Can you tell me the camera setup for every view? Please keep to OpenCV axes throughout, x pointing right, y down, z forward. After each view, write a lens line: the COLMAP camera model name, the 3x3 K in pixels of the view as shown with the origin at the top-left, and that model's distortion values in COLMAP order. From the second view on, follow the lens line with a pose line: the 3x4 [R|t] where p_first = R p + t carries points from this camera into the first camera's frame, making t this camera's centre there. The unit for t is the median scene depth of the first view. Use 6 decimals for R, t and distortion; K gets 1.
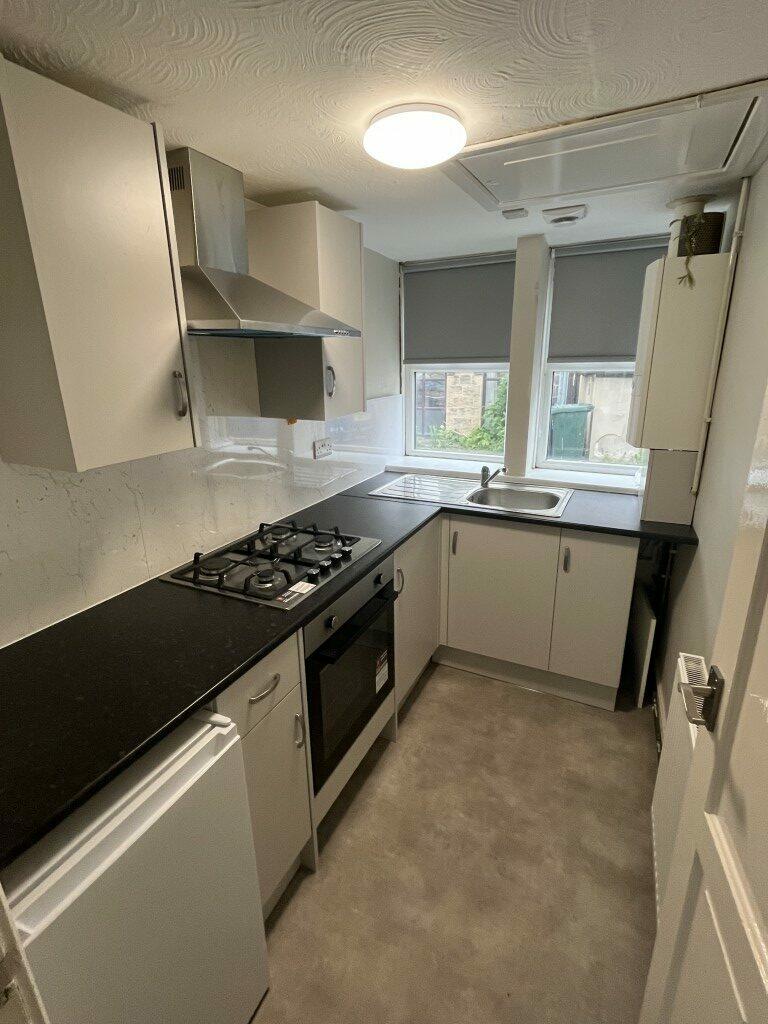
lens RADIAL K [[472.5, 0, 384.0], [0, 472.5, 512.0], [0, 0, 1]] dist [-0.000157, -0.000040]
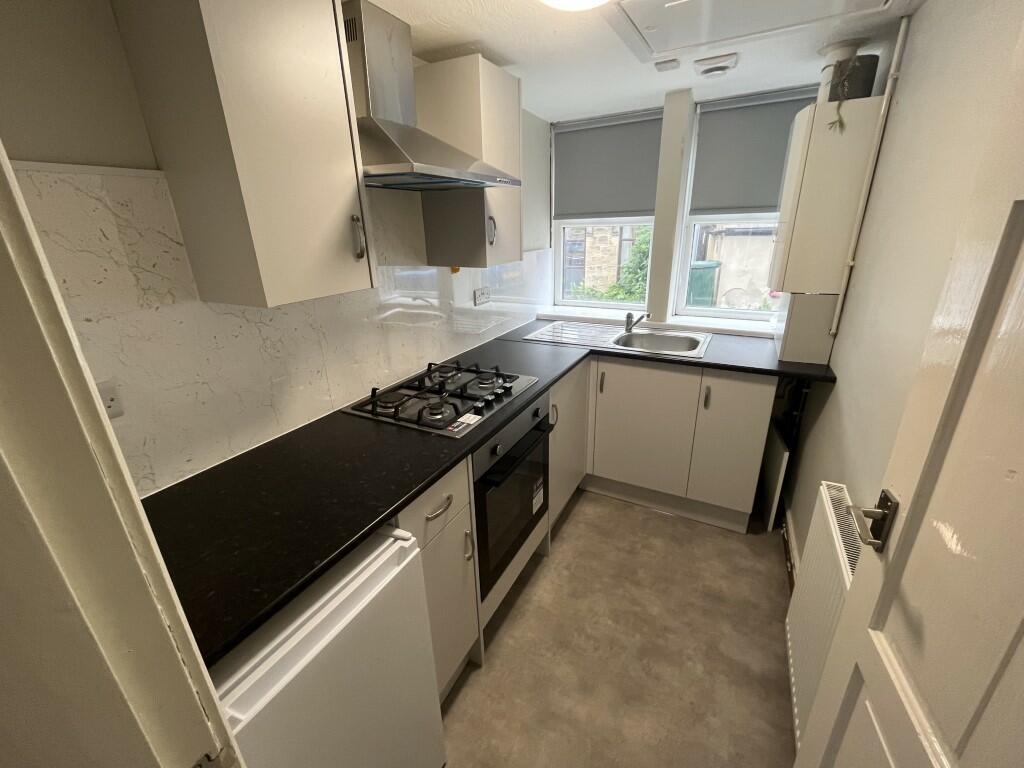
lens RADIAL K [[414.5, 0, 512.0], [0, 414.5, 384.0], [0, 0, 1]] dist [0.000894, 0.000050]
pose [[0.999159, 0.002301, -0.040949, -0.028159], [0.000070, 0.998328, 0.057807, 0.018659], [0.041013, -0.057761, 0.997488, 0.036398]]
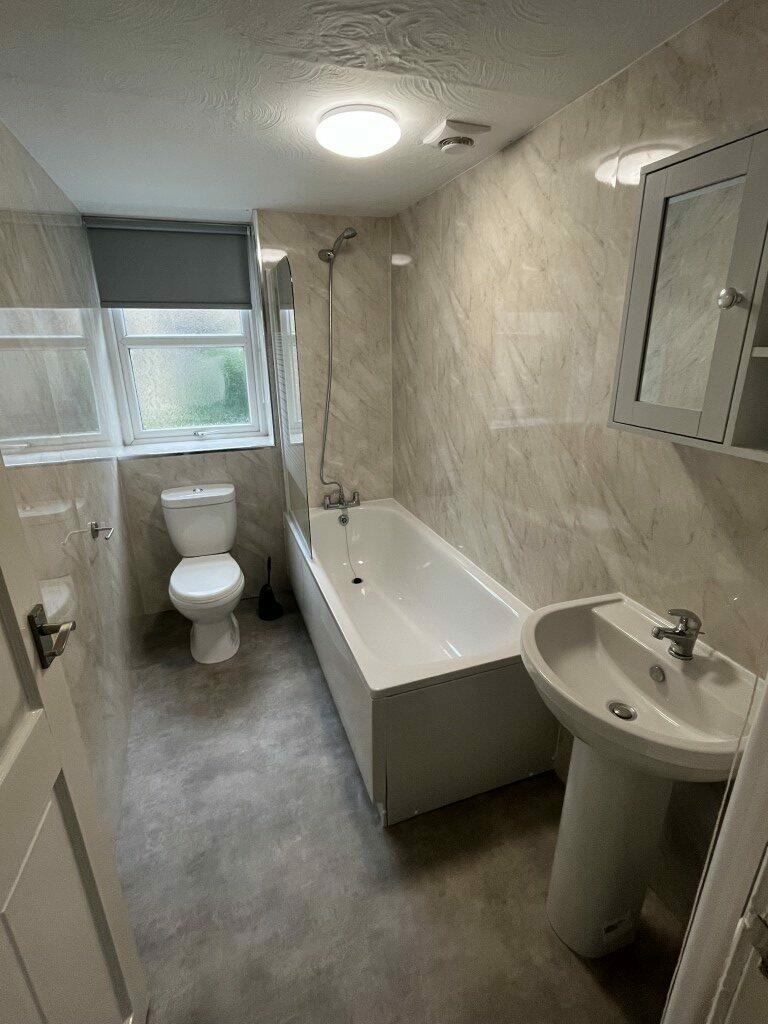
lens RADIAL K [[477.2, 0, 384.0], [0, 477.2, 512.0], [0, 0, 1]] dist [-0.000939, -0.000488]
pose [[-0.605625, 0.278946, -0.745257, 0.829332], [-0.199975, 0.853139, 0.481833, -0.366094], [0.770213, 0.440843, -0.460900, 1.371234]]
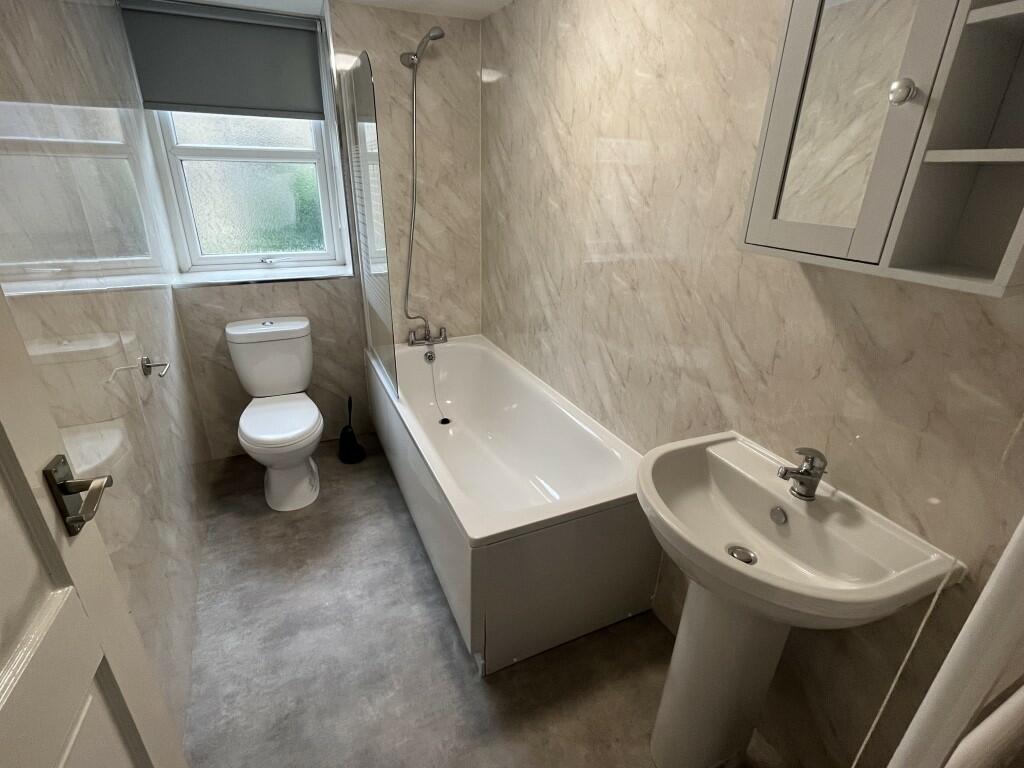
lens RADIAL K [[477.2, 0, 505.7], [0, 477.2, 386.0], [0, 0, 1]] dist [-0.000939, -0.000488]
pose [[-0.538154, 0.332378, -0.774542, 0.792996], [-0.244631, 0.817805, 0.520914, -0.312006], [0.806564, 0.469809, -0.358795, 1.315285]]
